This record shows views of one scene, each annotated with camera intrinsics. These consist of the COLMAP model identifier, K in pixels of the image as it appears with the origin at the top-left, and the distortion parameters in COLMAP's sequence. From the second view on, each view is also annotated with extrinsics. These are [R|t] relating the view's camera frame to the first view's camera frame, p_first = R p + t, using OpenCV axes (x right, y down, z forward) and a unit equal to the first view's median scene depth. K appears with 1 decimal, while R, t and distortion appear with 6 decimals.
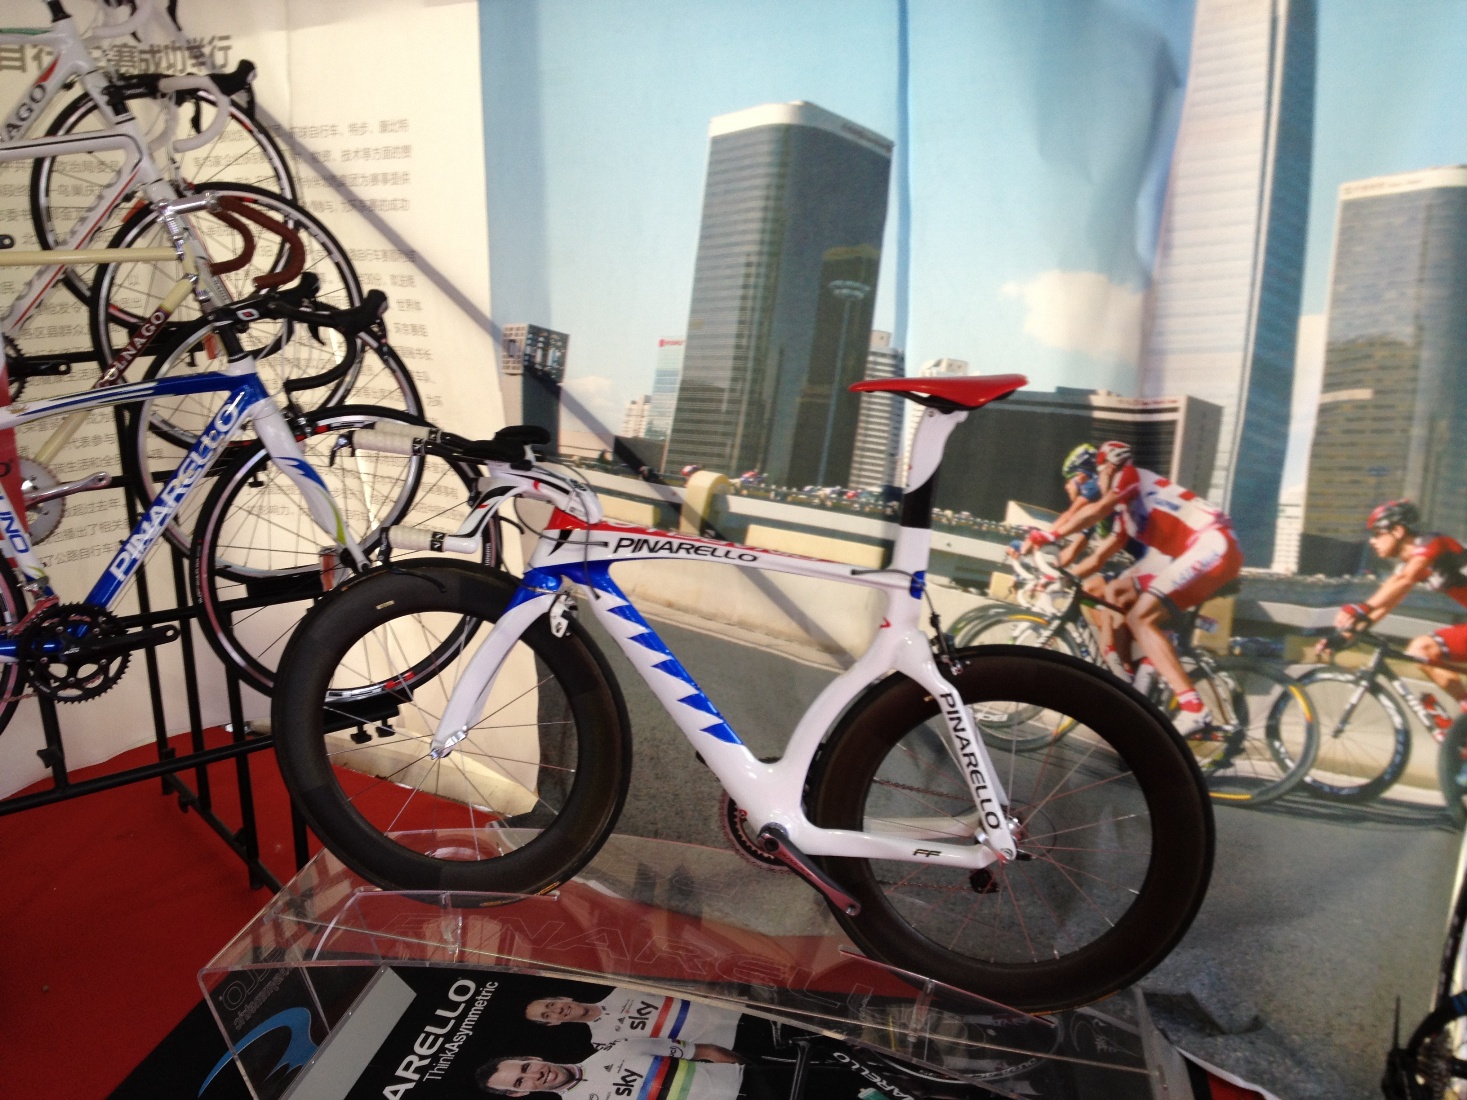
lens RADIAL K [[1332.2, 0, 733.5], [0, 1332.2, 550.0], [0, 0, 1]] dist [-0.015679, -0.002349]
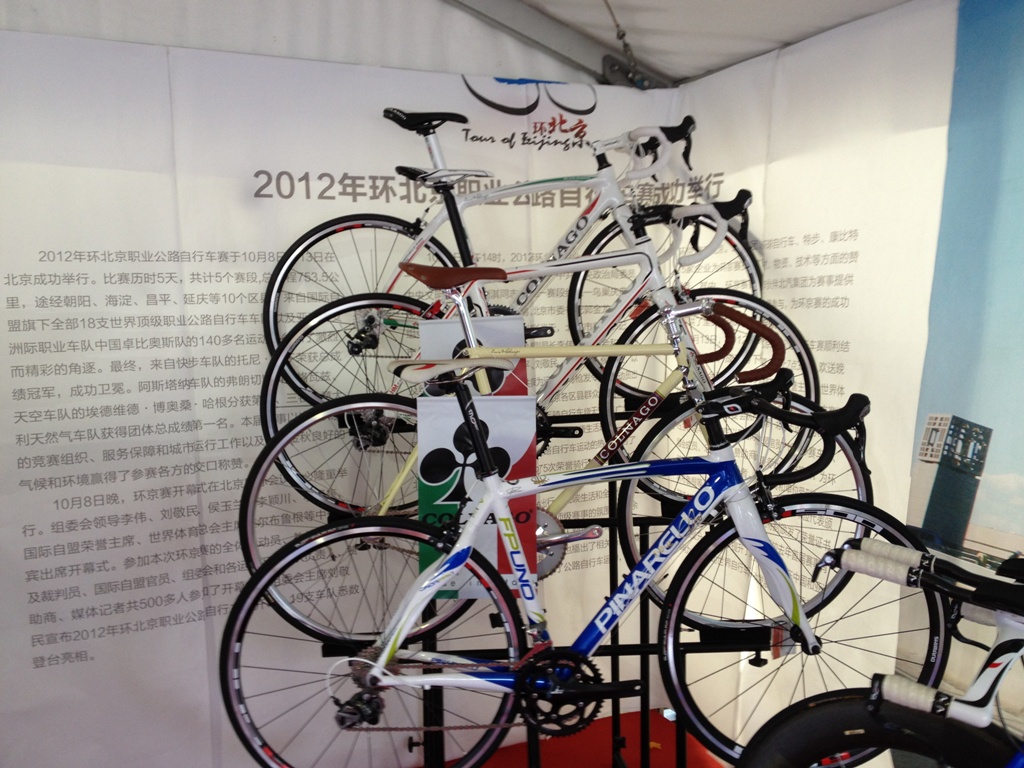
lens RADIAL K [[929.9, 0, 512.0], [0, 929.9, 384.0], [0, 0, 1]] dist [-0.015679, -0.002349]
pose [[0.860054, 0.045073, -0.508208, -0.112627], [-0.119029, 0.986329, -0.113960, -0.076296], [0.496124, 0.158503, 0.853662, 0.209238]]
